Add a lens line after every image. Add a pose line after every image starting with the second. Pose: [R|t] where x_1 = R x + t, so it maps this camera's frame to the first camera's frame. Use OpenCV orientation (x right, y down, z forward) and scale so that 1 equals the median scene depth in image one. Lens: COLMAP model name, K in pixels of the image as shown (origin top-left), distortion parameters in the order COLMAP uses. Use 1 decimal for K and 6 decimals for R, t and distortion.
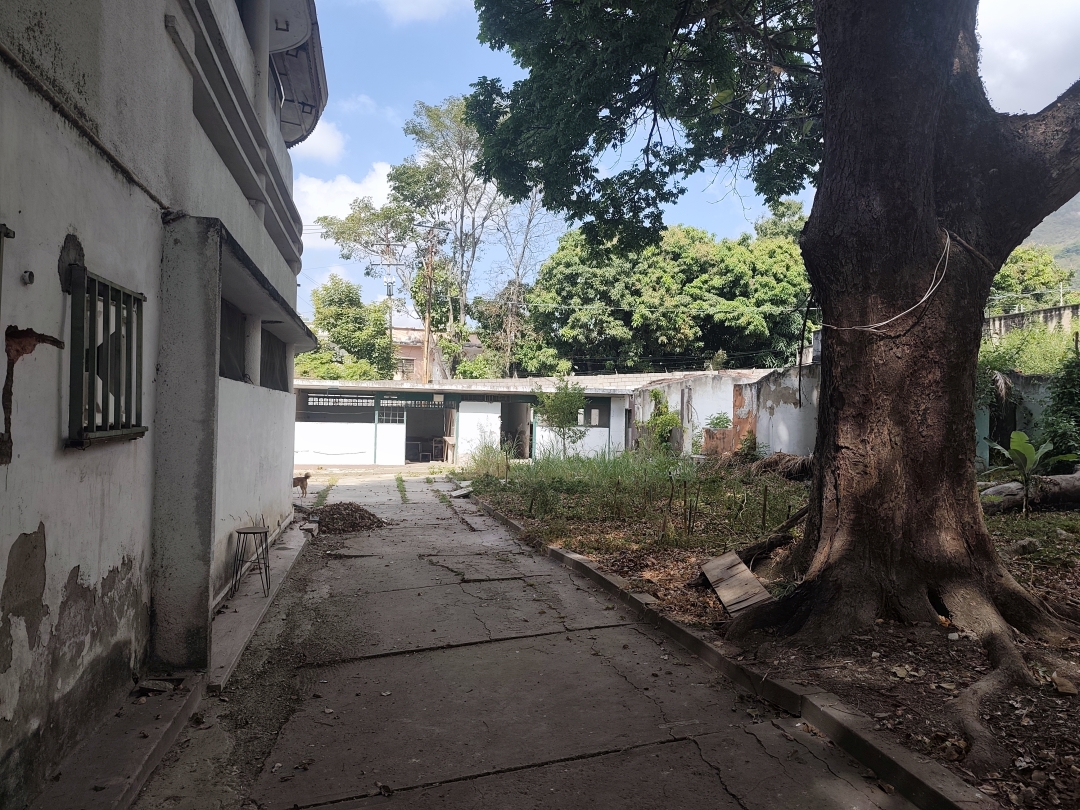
lens RADIAL K [[750.4, 0, 551.7], [0, 750.4, 406.0], [0, 0, 1]] dist [0.000703, -0.049556]
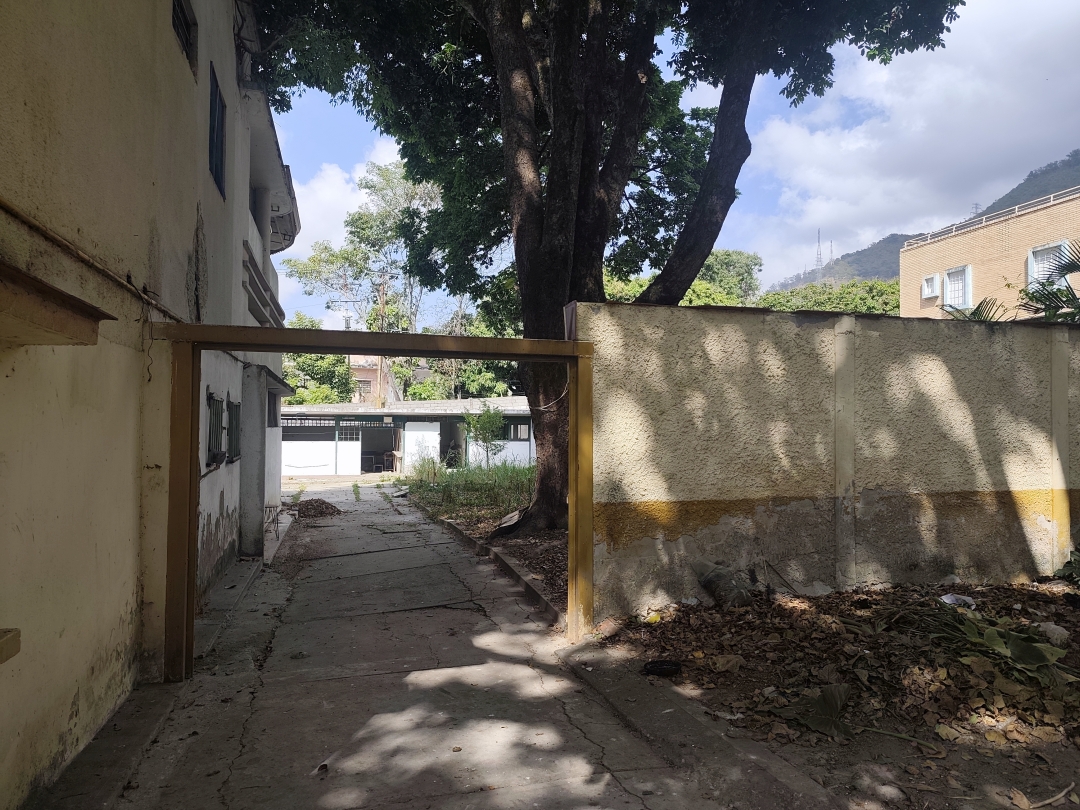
lens RADIAL K [[747.4, 0, 540.0], [0, 747.4, 405.0], [0, 0, 1]] dist [0.035209, -0.046924]
pose [[0.999315, -0.013144, 0.034591, 0.054599], [0.013665, 0.999796, -0.014886, -0.012877], [-0.034389, 0.015349, 0.999291, -0.227607]]
